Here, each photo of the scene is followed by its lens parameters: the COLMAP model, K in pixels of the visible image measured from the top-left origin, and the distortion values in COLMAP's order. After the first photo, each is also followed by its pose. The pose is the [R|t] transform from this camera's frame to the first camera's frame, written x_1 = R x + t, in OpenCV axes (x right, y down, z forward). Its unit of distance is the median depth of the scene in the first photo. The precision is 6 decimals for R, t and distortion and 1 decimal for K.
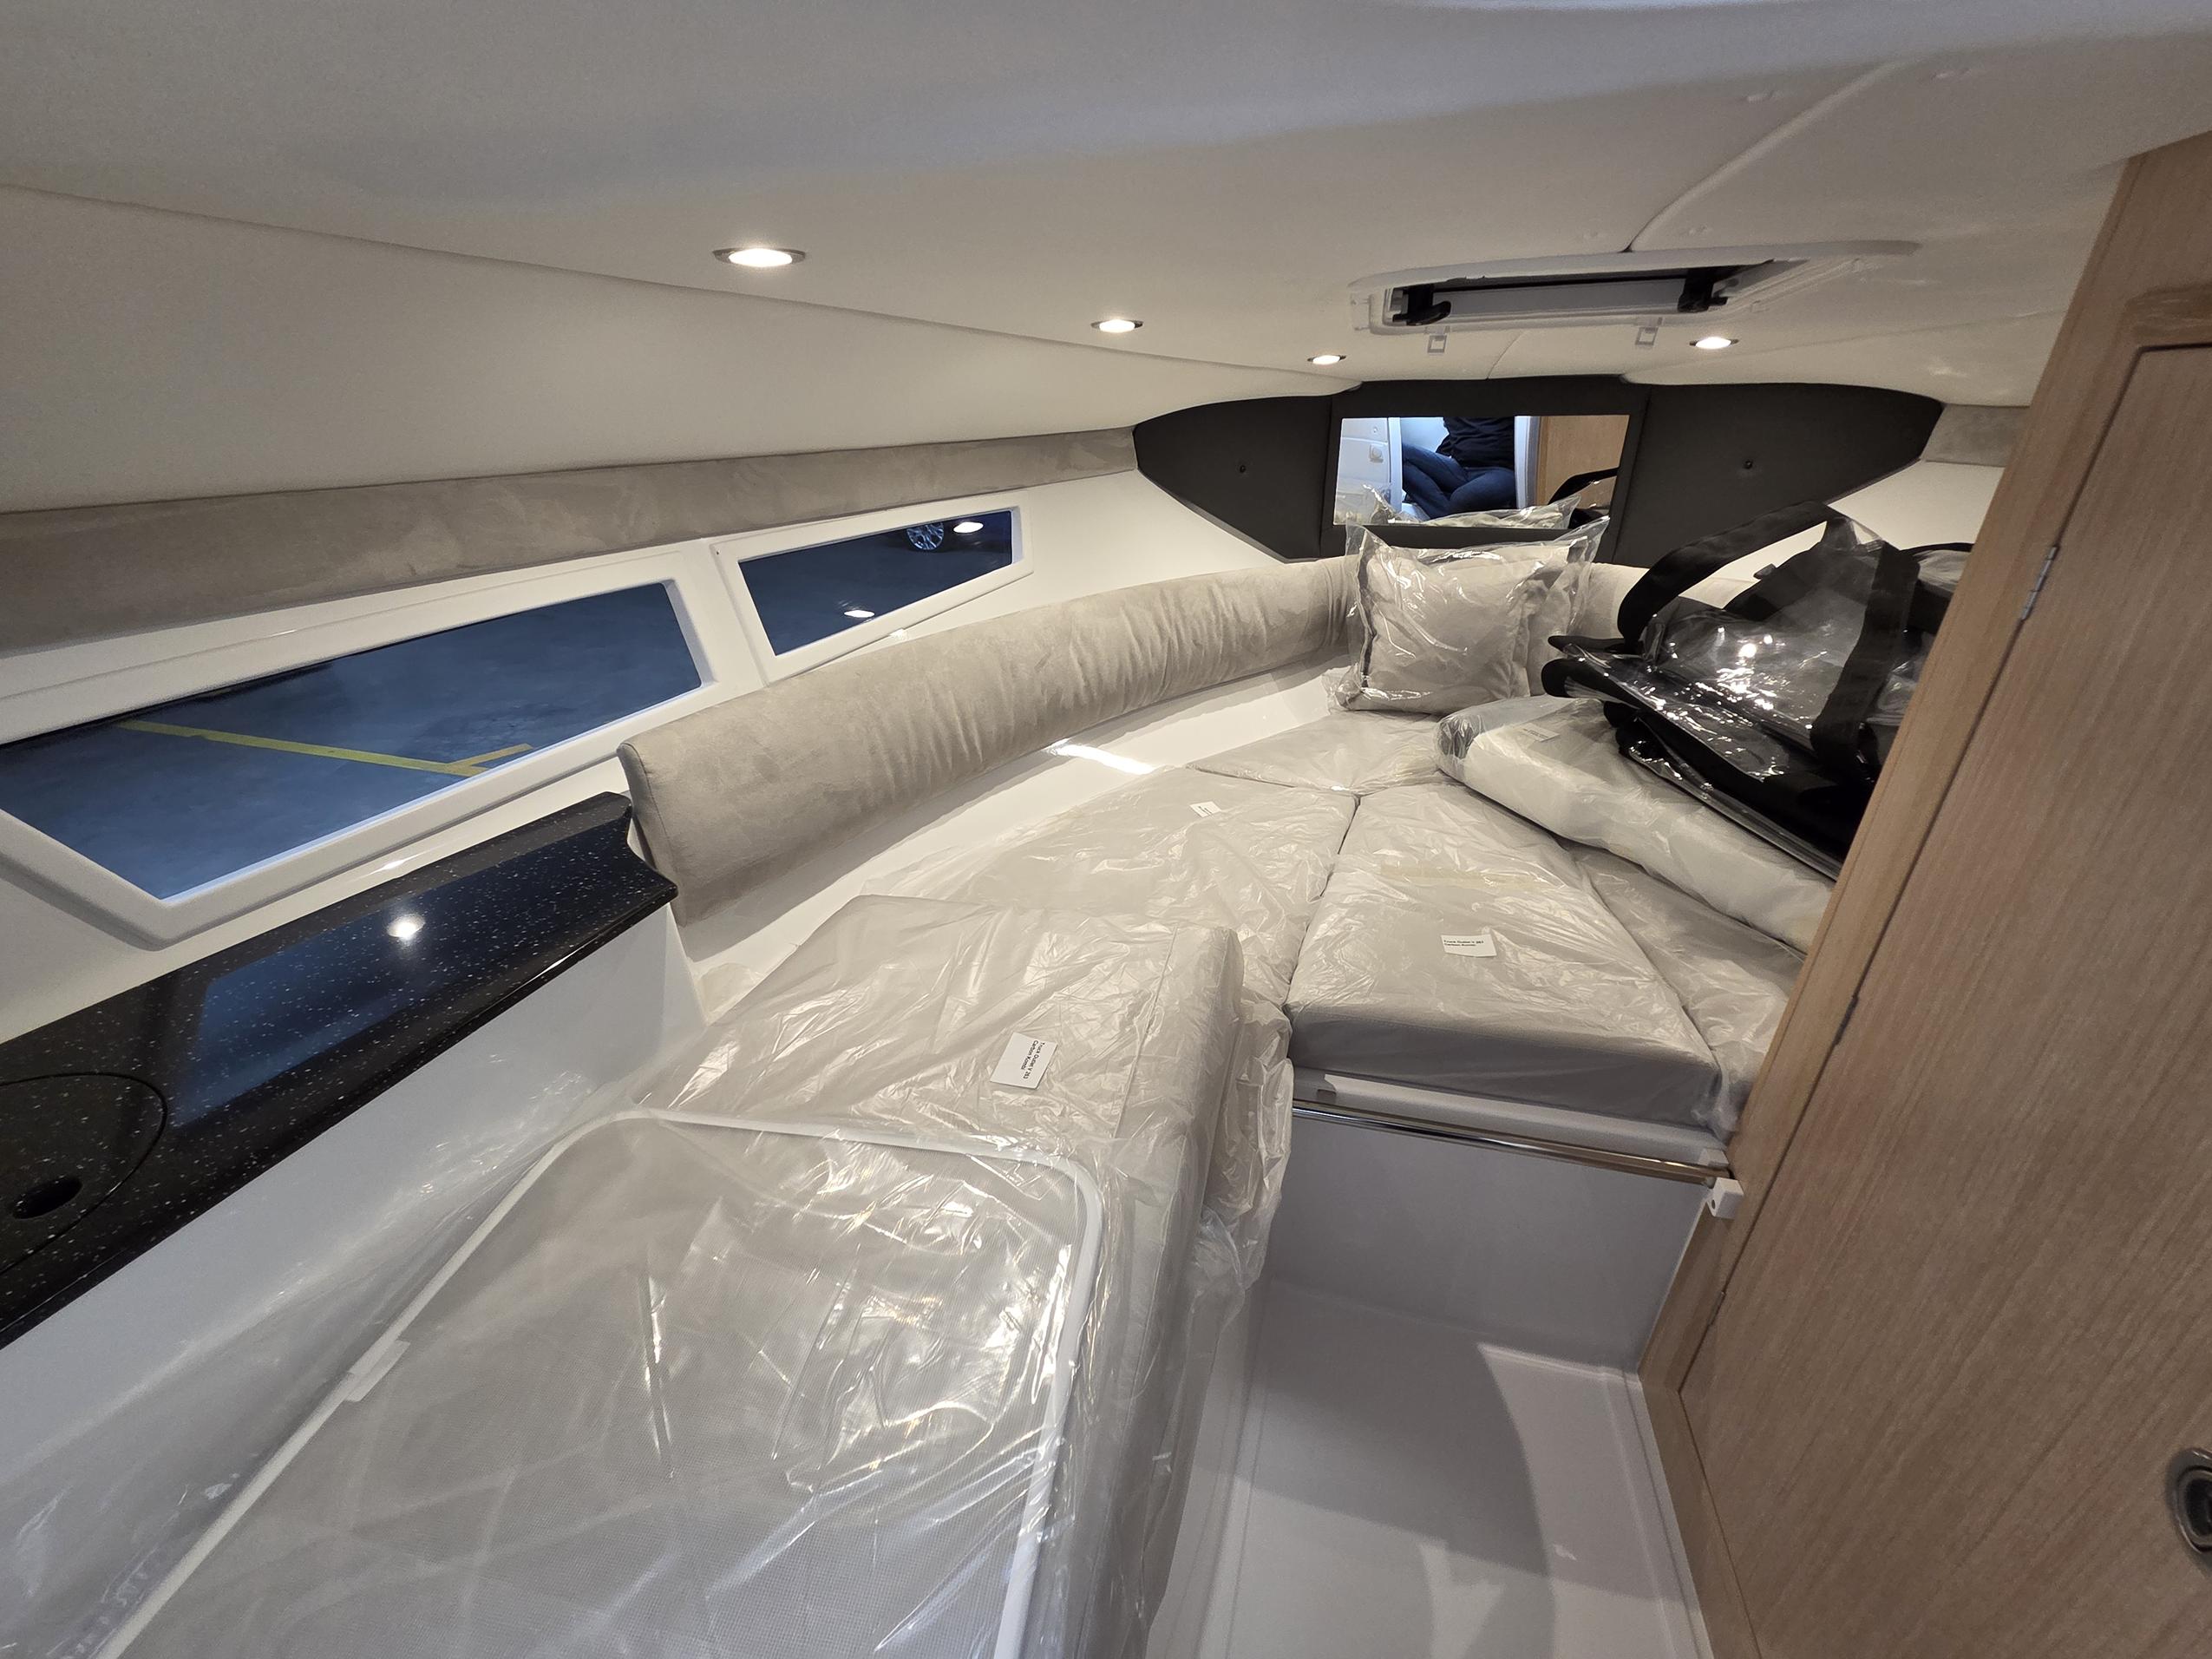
lens RADIAL K [[899.1, 0, 1106.0], [0, 899.1, 829.5], [0, 0, 1]] dist [0.001642, 0.000102]
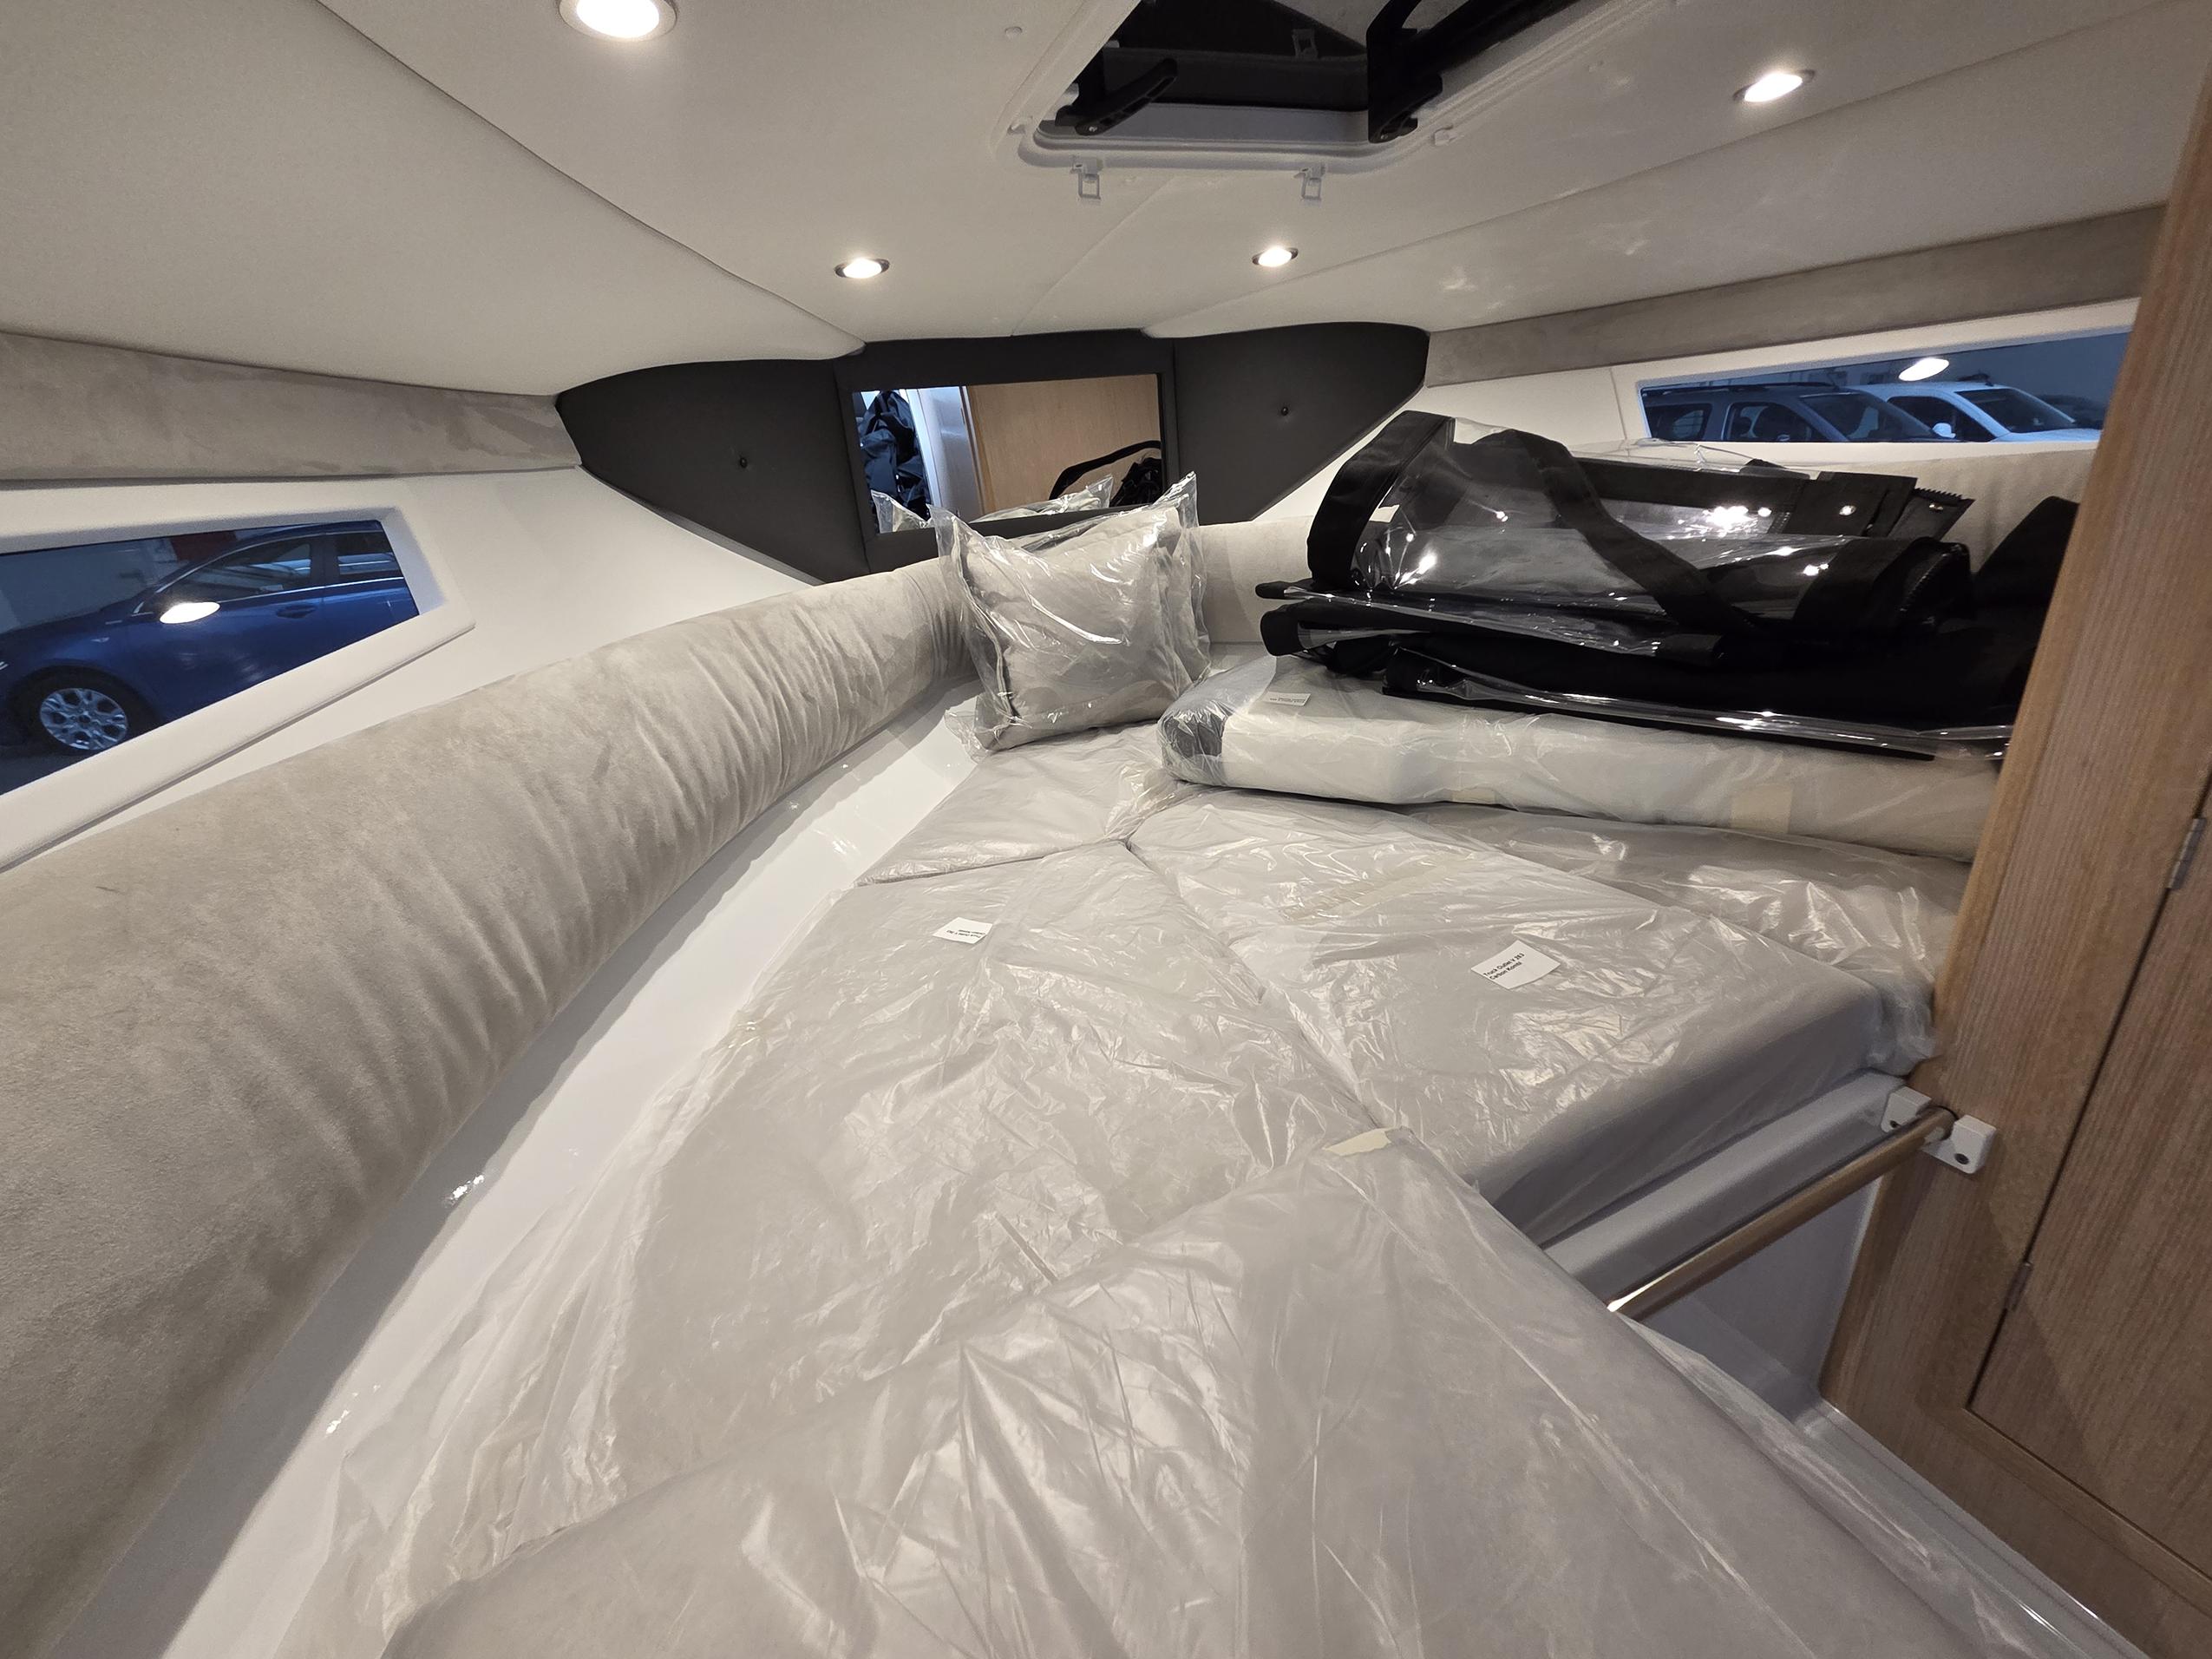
lens RADIAL K [[899.1, 0, 1106.0], [0, 899.1, 829.5], [0, 0, 1]] dist [0.001642, 0.000102]
pose [[0.770671, -0.287635, 0.568623, -0.139430], [0.343364, 0.939152, 0.009693, -0.059122], [-0.536811, 0.187775, 0.822541, 0.426986]]
